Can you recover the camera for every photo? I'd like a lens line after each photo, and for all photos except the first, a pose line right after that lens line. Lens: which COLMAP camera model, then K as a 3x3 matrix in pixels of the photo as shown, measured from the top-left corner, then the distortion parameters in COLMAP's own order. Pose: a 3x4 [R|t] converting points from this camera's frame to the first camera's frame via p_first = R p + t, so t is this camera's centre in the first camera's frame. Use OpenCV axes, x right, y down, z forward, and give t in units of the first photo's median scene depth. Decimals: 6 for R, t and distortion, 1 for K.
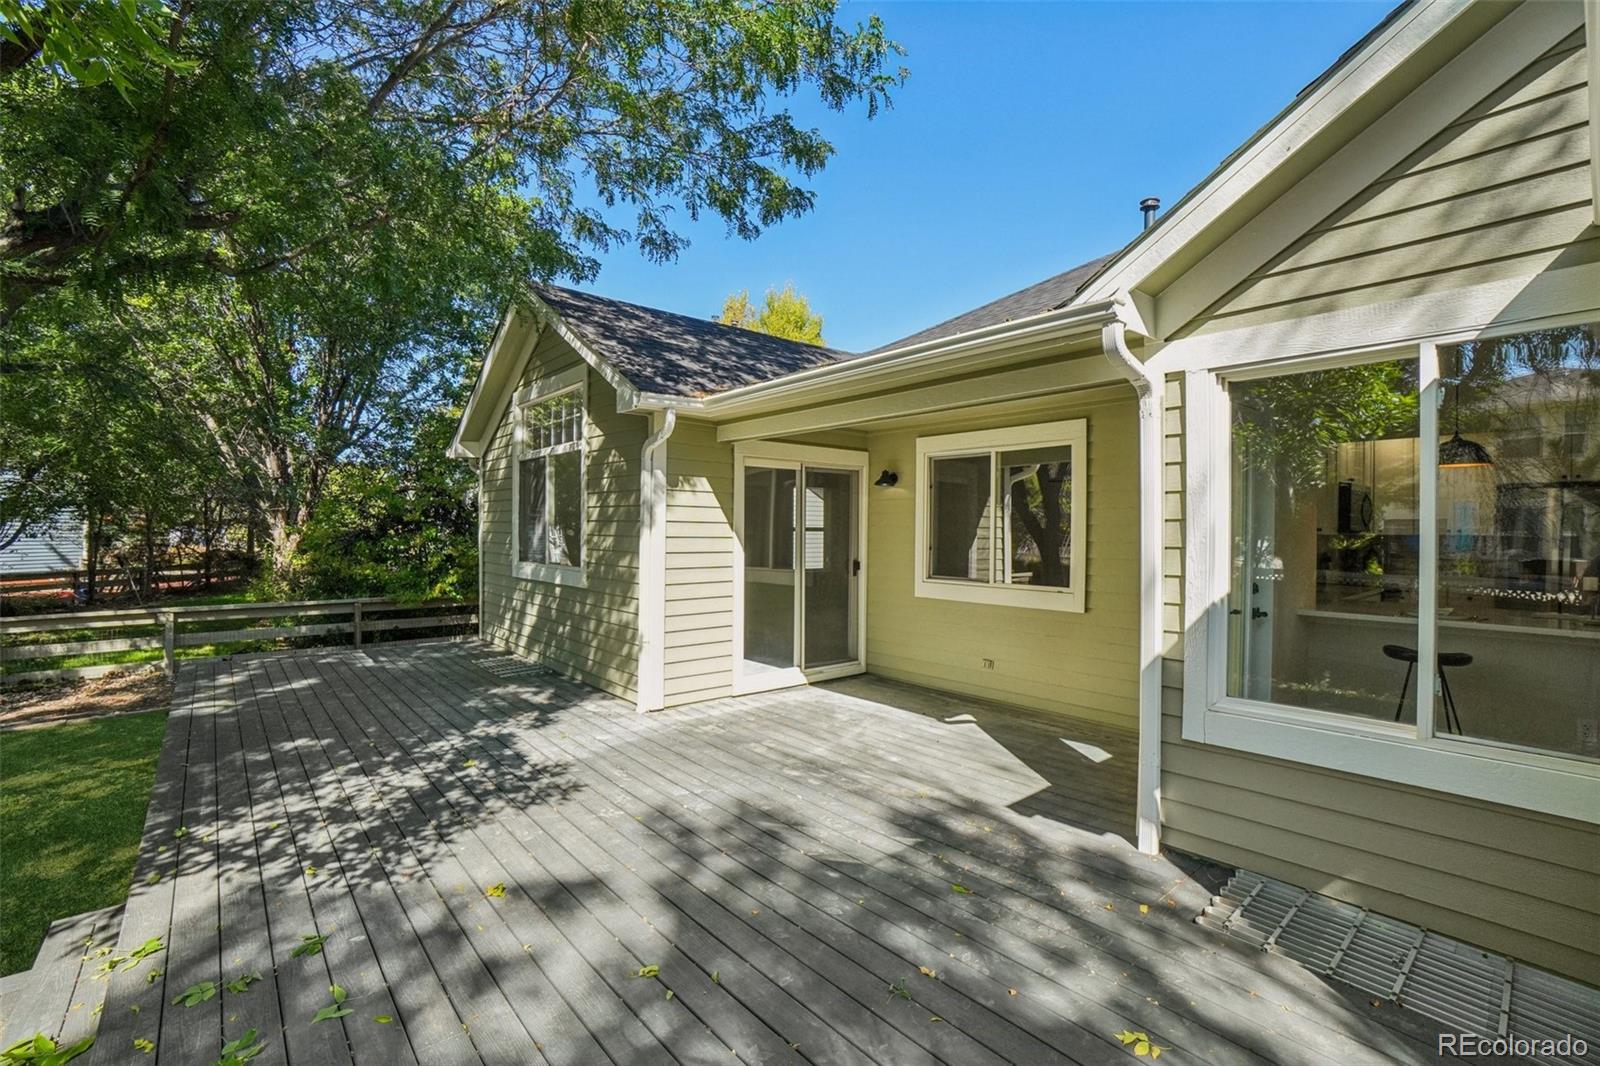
lens RADIAL K [[713.5, 0, 803.2], [0, 713.5, 527.7], [0, 0, 1]] dist [-0.043400, 0.011139]
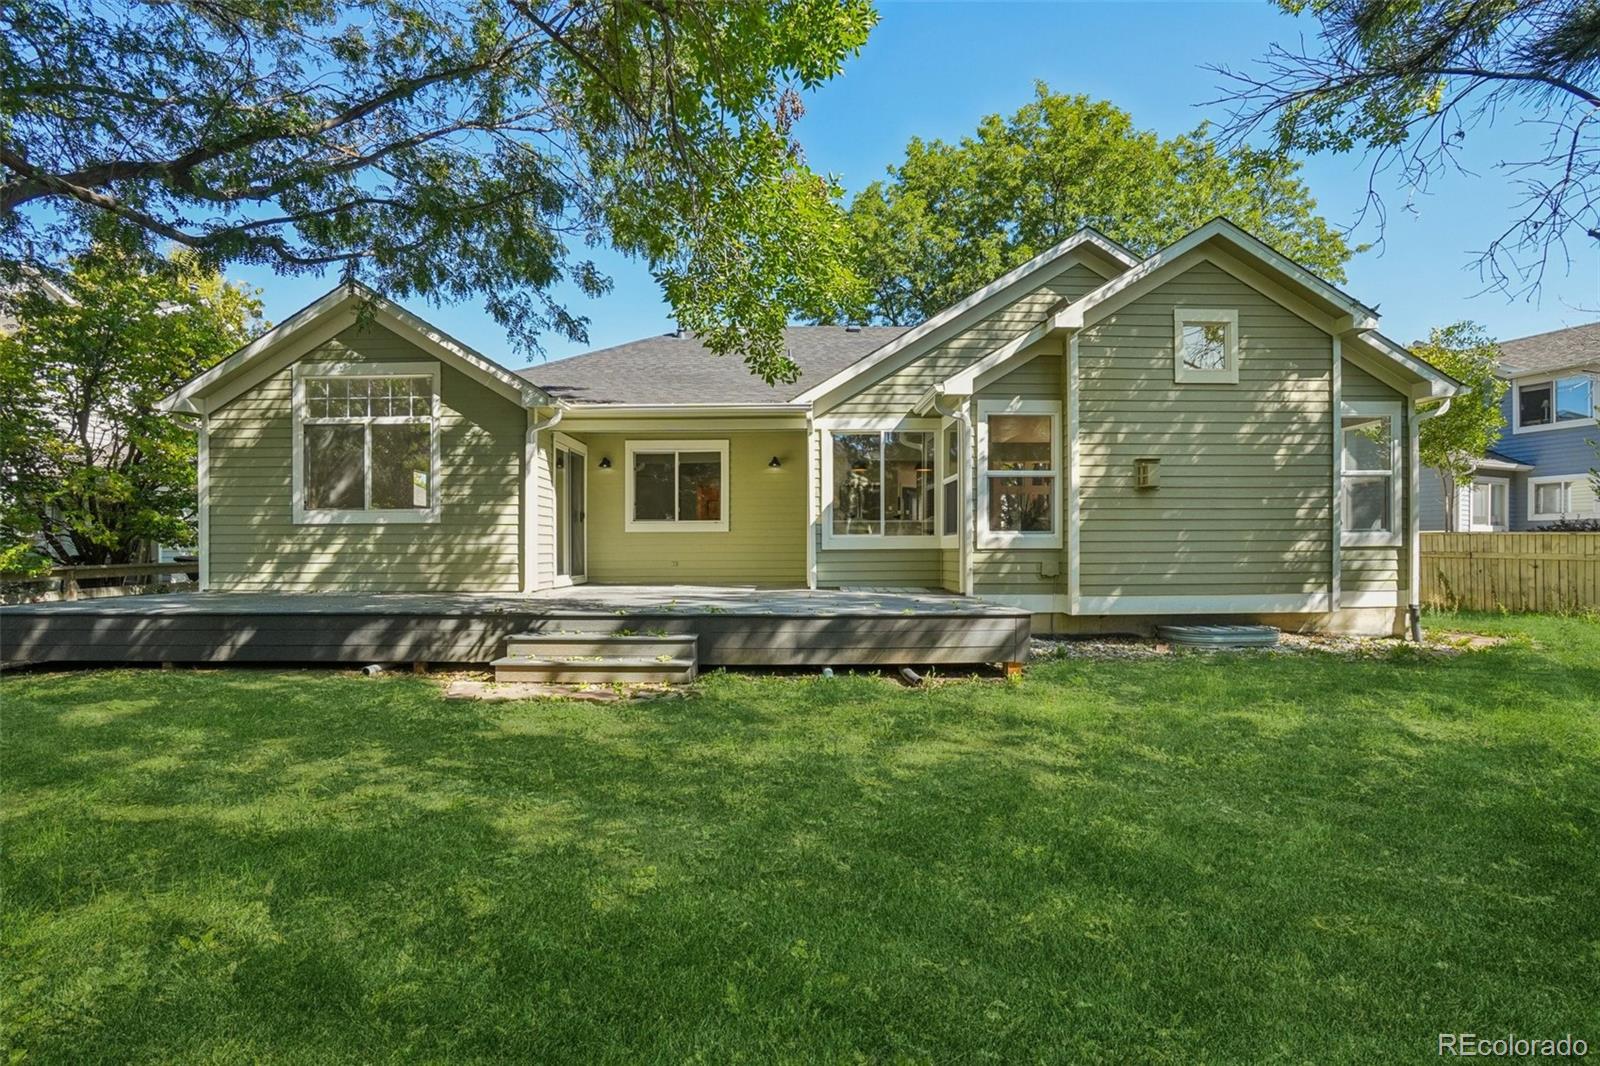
lens RADIAL K [[713.5, 0, 800.8], [0, 713.5, 548.0], [0, 0, 1]] dist [-0.043400, 0.011139]
pose [[0.635583, -0.010002, 0.771967, -0.928797], [0.010220, 0.999937, 0.004542, 0.135783], [-0.771964, 0.005002, 0.635646, -0.436573]]
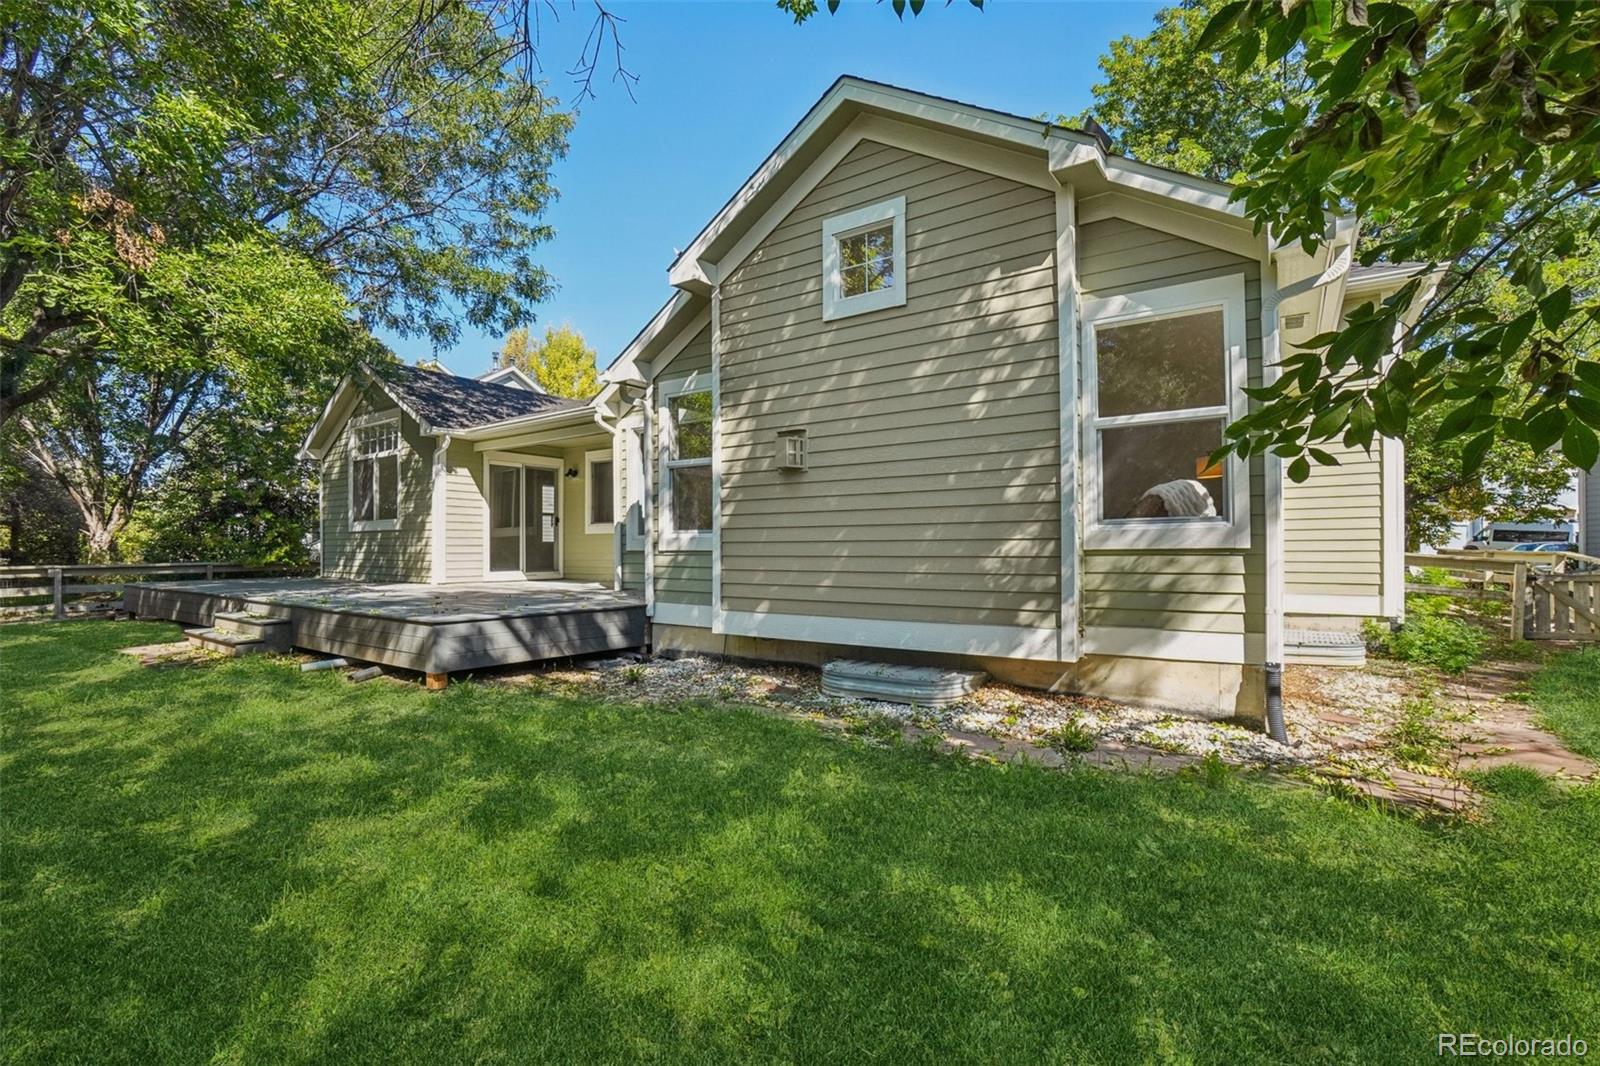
lens RADIAL K [[713.5, 0, 800.1], [0, 713.5, 540.8], [0, 0, 1]] dist [-0.043400, 0.011139]
pose [[0.964706, -0.009080, 0.263173, 0.216185], [0.011921, 0.999887, -0.009199, 0.143831], [-0.263060, 0.012012, 0.964705, -1.036124]]
